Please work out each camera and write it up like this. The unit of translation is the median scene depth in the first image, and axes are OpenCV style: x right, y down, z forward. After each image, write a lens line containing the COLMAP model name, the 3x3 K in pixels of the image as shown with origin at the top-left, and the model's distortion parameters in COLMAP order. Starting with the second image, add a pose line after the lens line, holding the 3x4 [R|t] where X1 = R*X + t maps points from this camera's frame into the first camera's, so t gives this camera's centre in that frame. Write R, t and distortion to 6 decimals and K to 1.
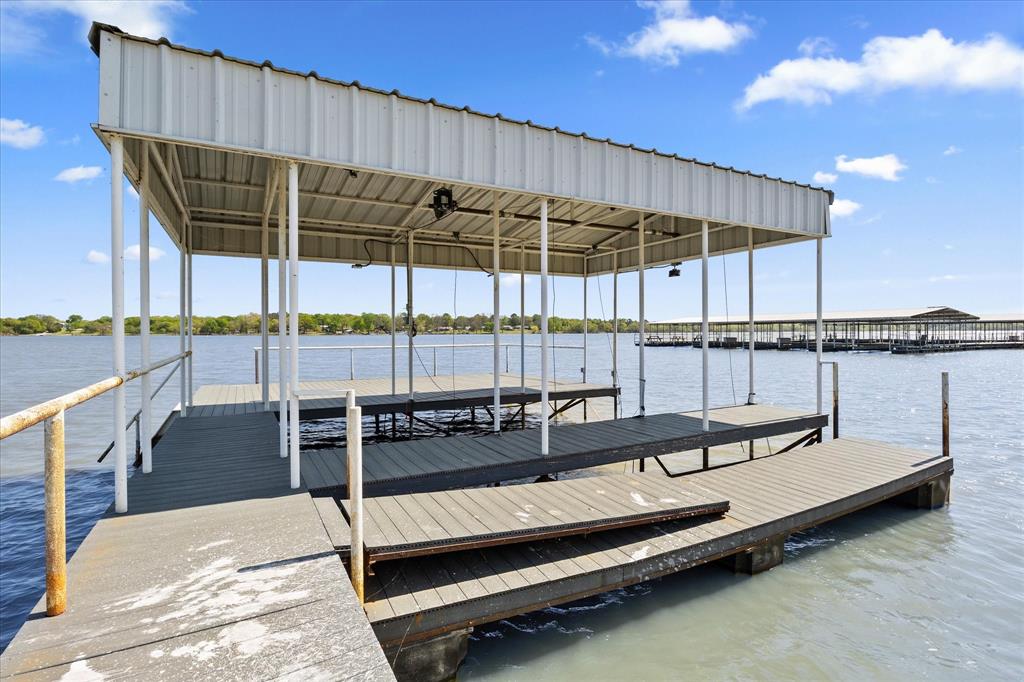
lens RADIAL K [[497.2, 0, 511.6], [0, 497.2, 336.3], [0, 0, 1]] dist [-0.000520, 0.000506]
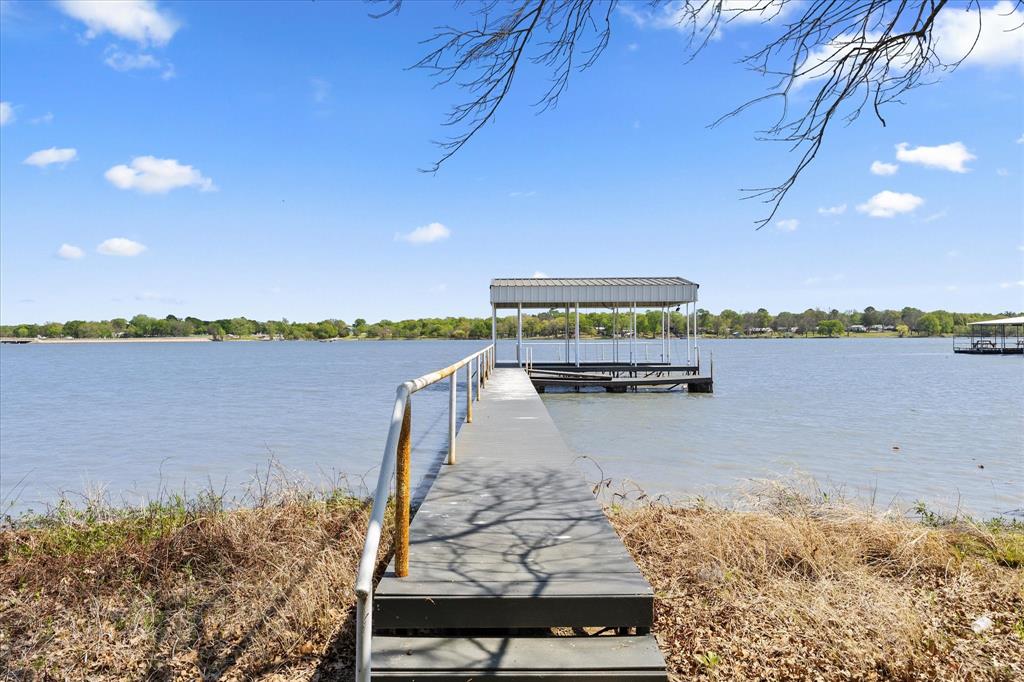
lens RADIAL K [[497.2, 0, 511.6], [0, 497.2, 336.3], [0, 0, 1]] dist [-0.000520, 0.000506]
pose [[0.876087, 0.002780, -0.482146, -0.427806], [-0.000534, 0.999988, 0.004797, -0.041309], [0.482153, -0.003945, 0.876078, 0.842626]]
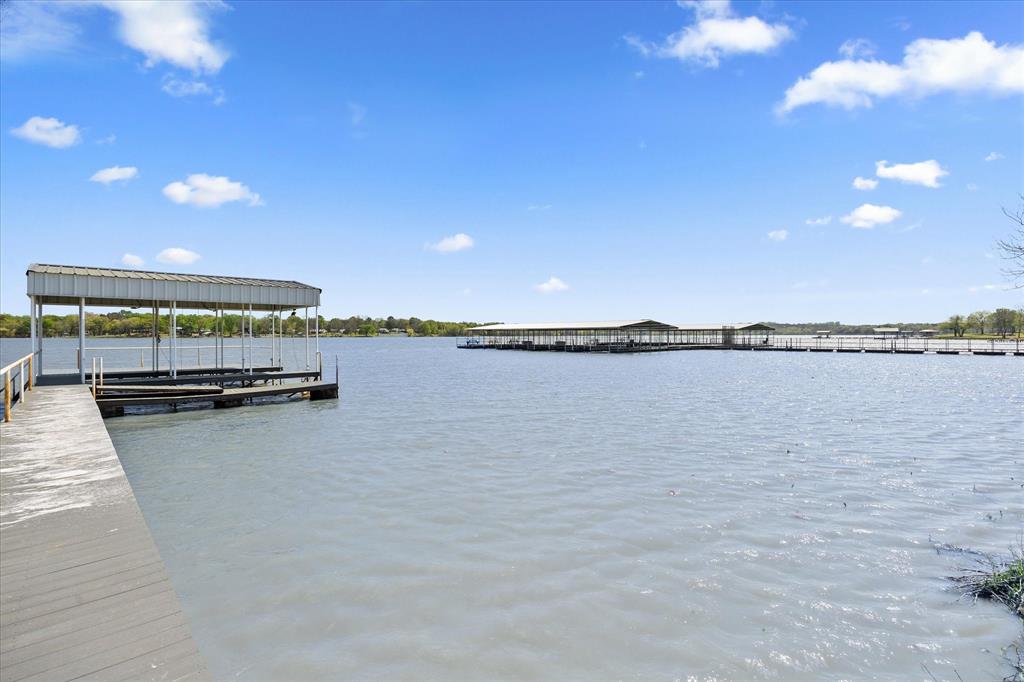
lens RADIAL K [[497.2, 0, 511.6], [0, 497.2, 336.3], [0, 0, 1]] dist [-0.000520, 0.000506]
pose [[0.974504, 0.001675, 0.224362, 0.077812], [-0.000547, 0.999987, -0.005089, -0.001912], [-0.224367, 0.004837, 0.974493, -0.141607]]
